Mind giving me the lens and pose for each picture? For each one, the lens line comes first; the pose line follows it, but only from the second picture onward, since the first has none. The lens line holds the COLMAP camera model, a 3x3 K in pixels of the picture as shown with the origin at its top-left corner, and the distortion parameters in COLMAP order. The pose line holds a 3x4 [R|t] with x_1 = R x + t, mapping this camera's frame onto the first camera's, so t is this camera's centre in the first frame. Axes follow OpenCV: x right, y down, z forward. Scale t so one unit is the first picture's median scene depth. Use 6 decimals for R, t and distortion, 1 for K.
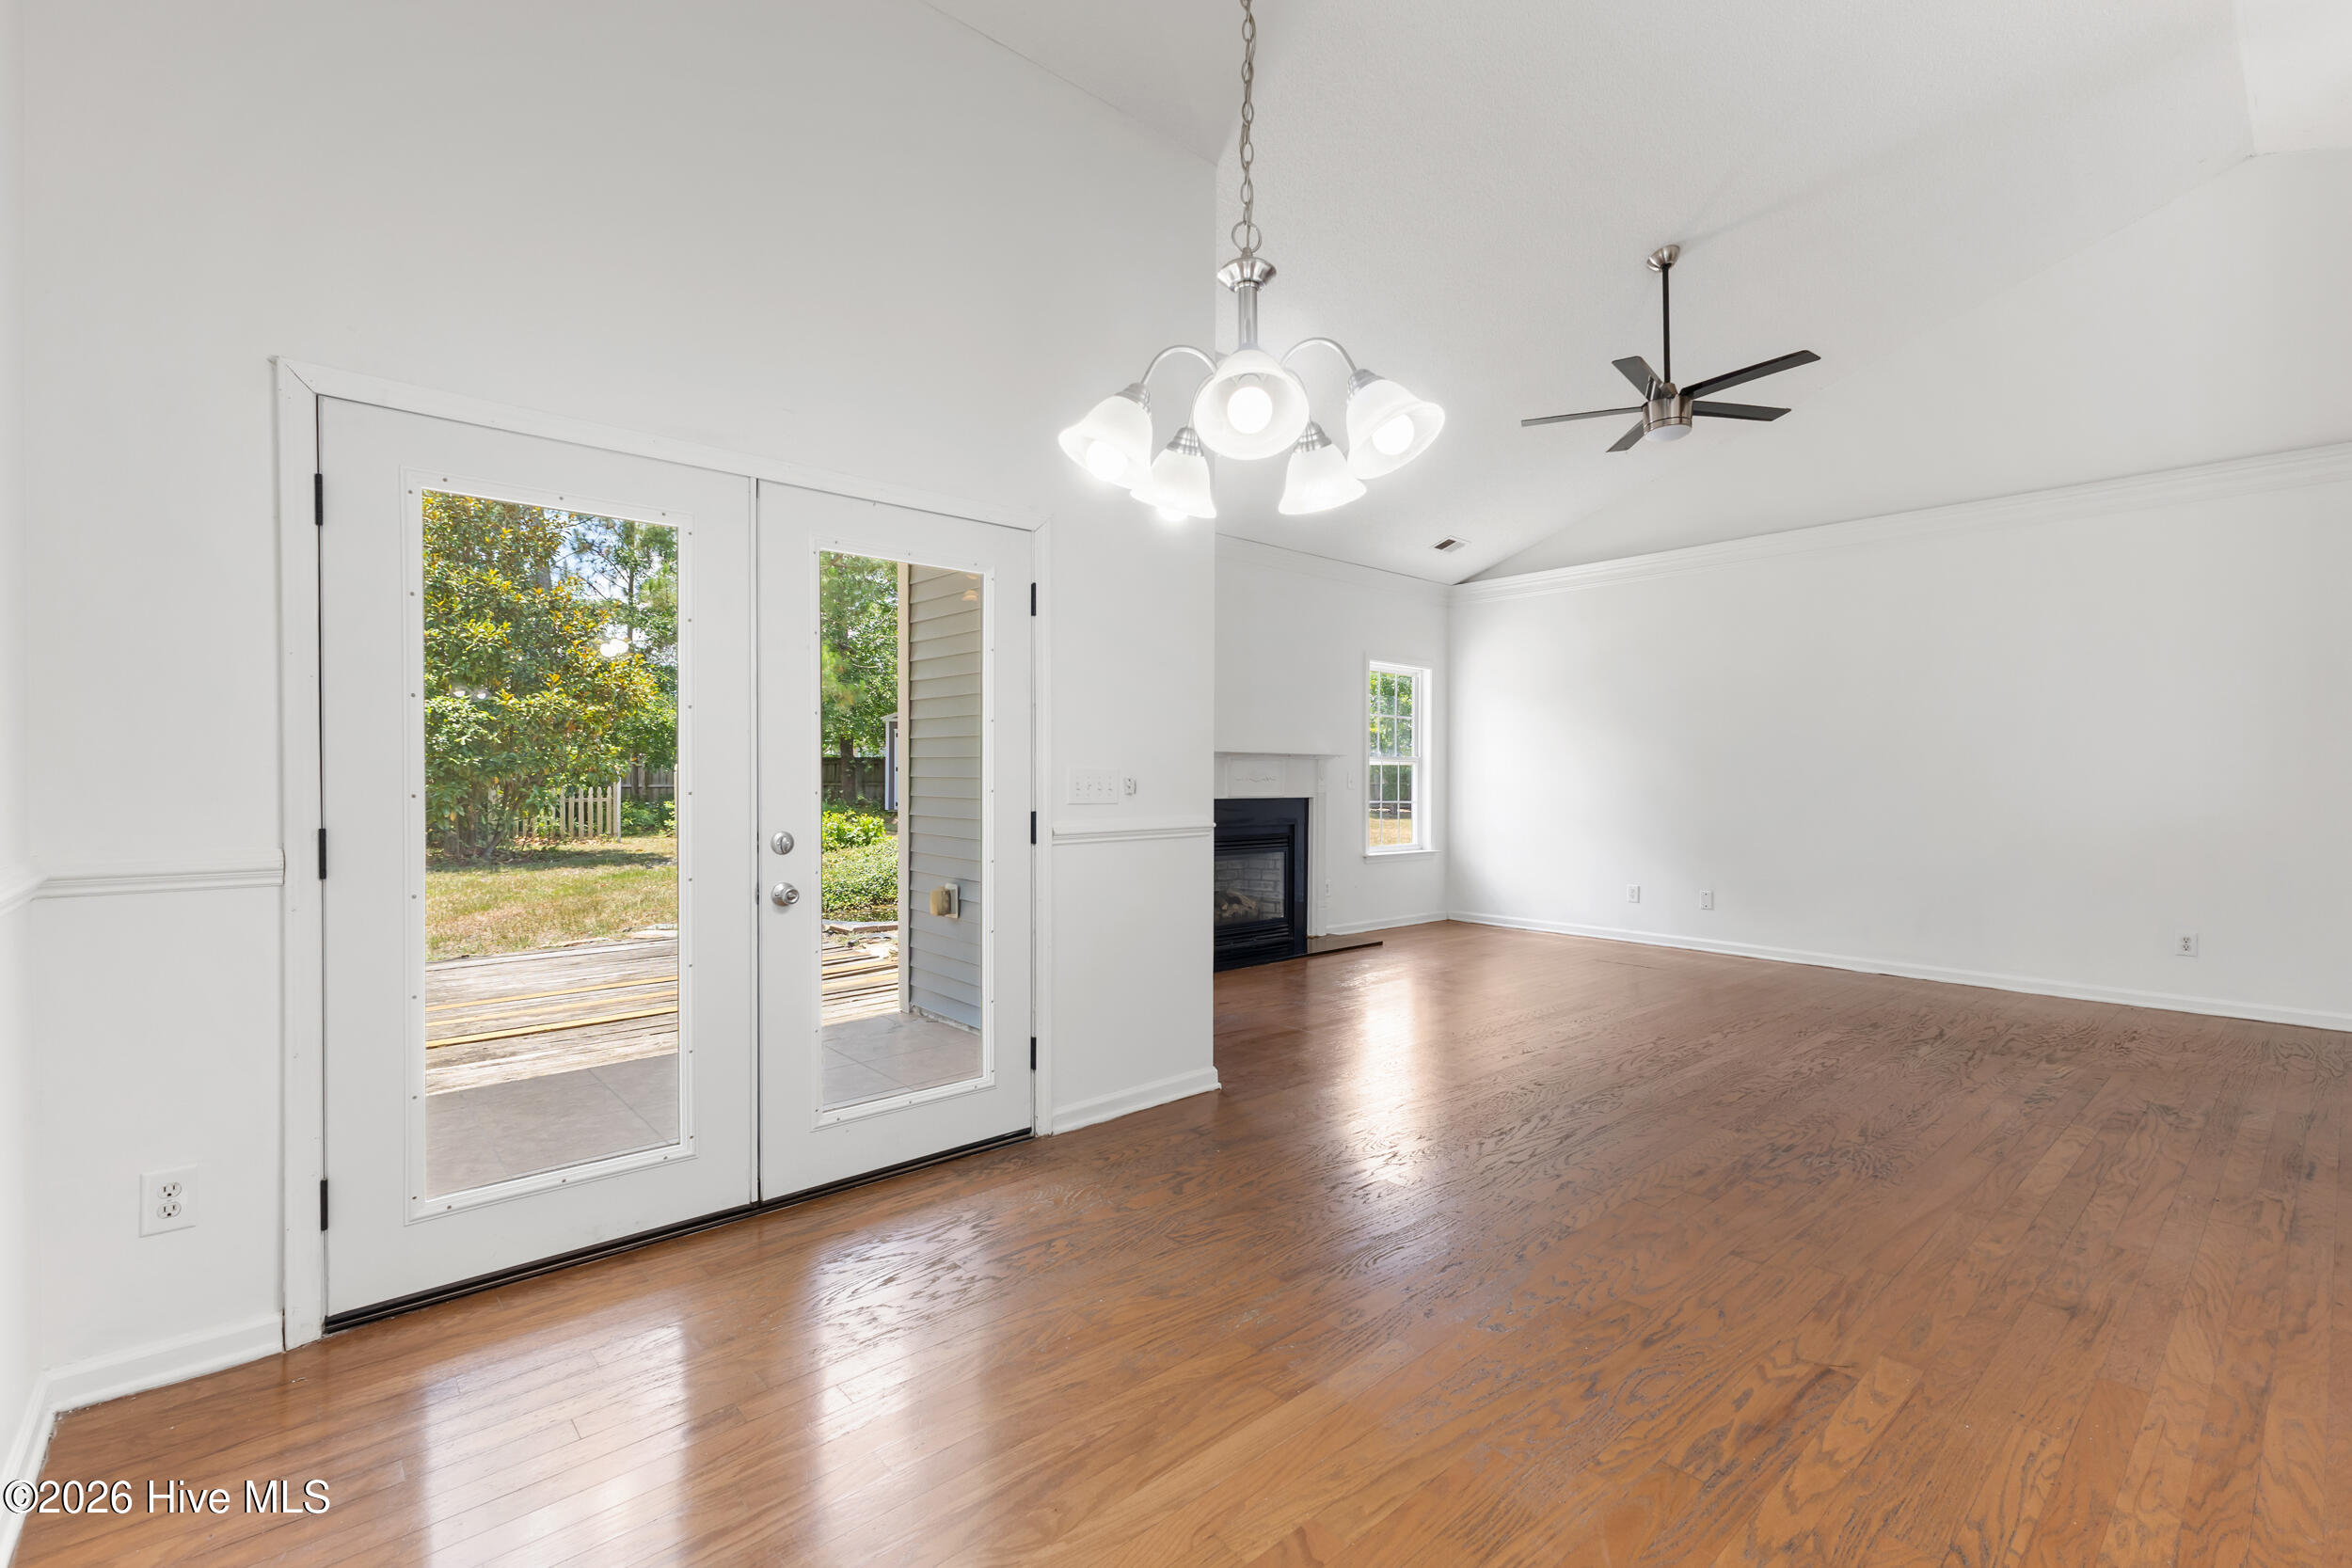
lens RADIAL K [[1020.3, 0, 1178.9], [0, 1020.3, 788.6], [0, 0, 1]] dist [0.009955, -0.000847]
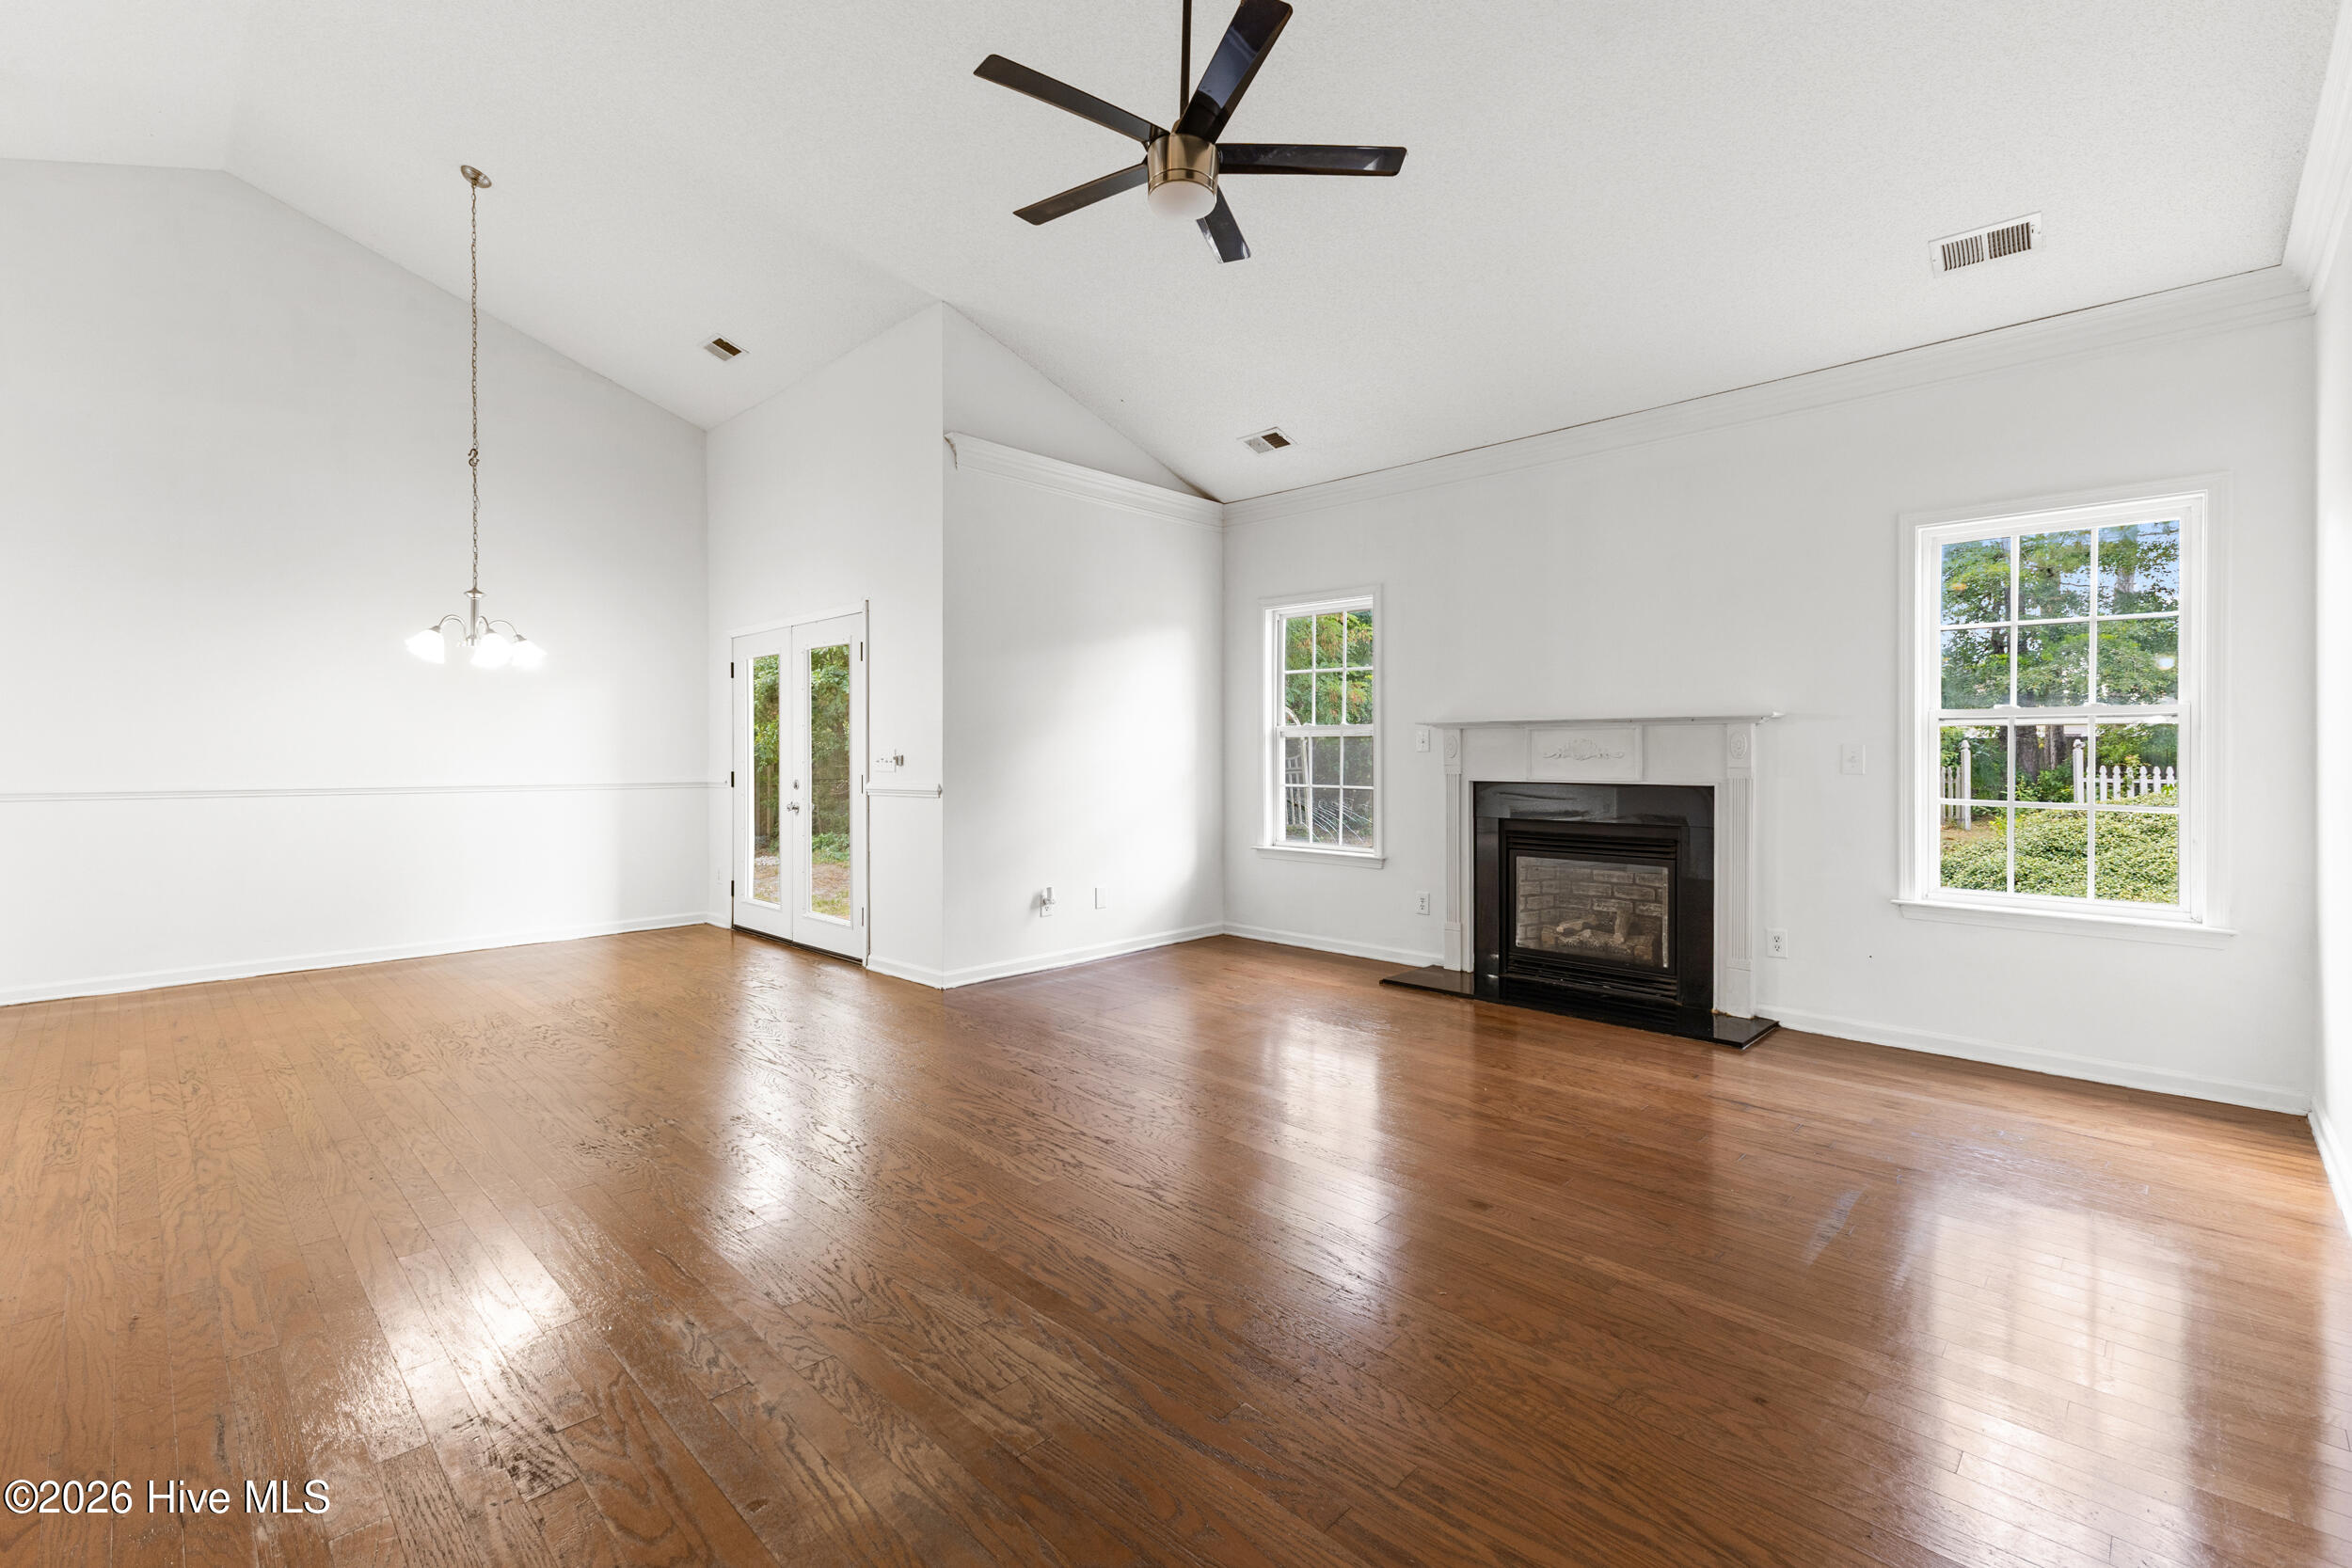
lens RADIAL K [[1020.3, 0, 1174.3], [0, 1020.3, 764.2], [0, 0, 1]] dist [0.009955, -0.000847]
pose [[0.073105, 0.004257, -0.997315, 0.769824], [-0.011493, 0.999928, 0.003426, -0.002877], [0.997258, 0.011212, 0.073149, 0.670012]]
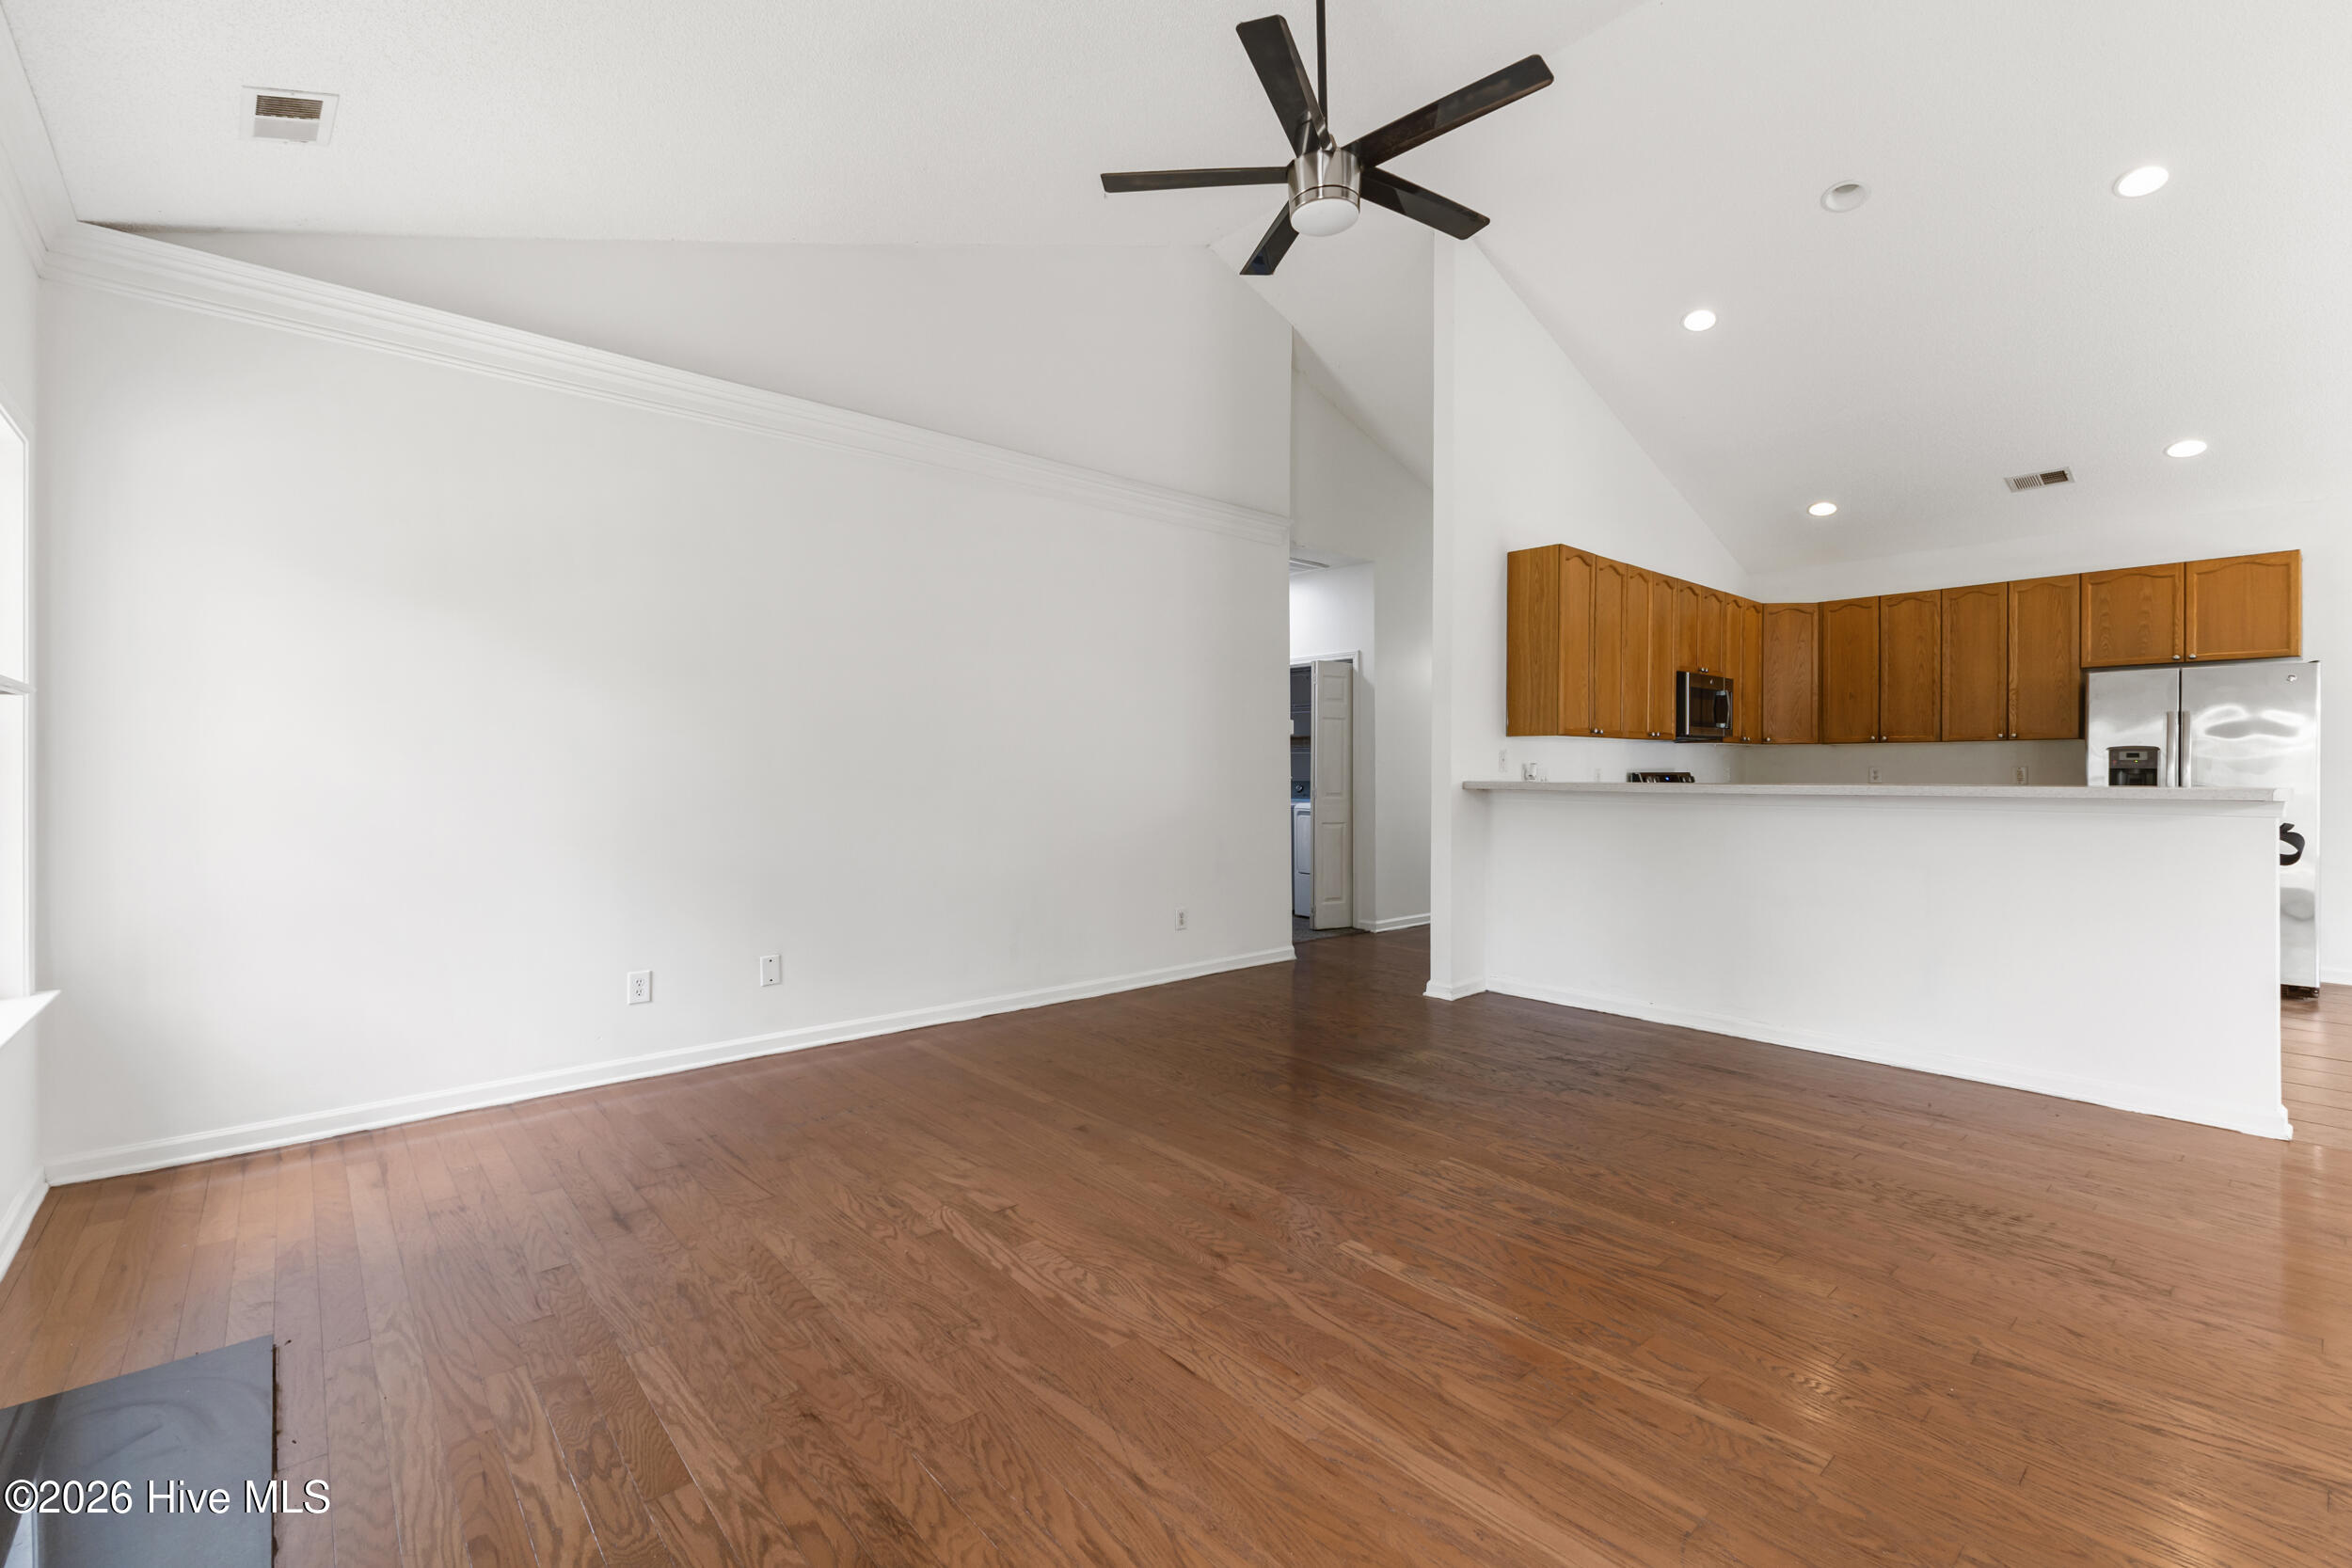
lens RADIAL K [[1020.3, 0, 1173.9], [0, 1020.3, 763.5], [0, 0, 1]] dist [0.009955, -0.000847]
pose [[0.005059, 0.003250, 0.999982, -0.098553], [0.011764, 0.999925, -0.003310, -0.010751], [-0.999918, 0.011780, 0.005021, 0.766578]]
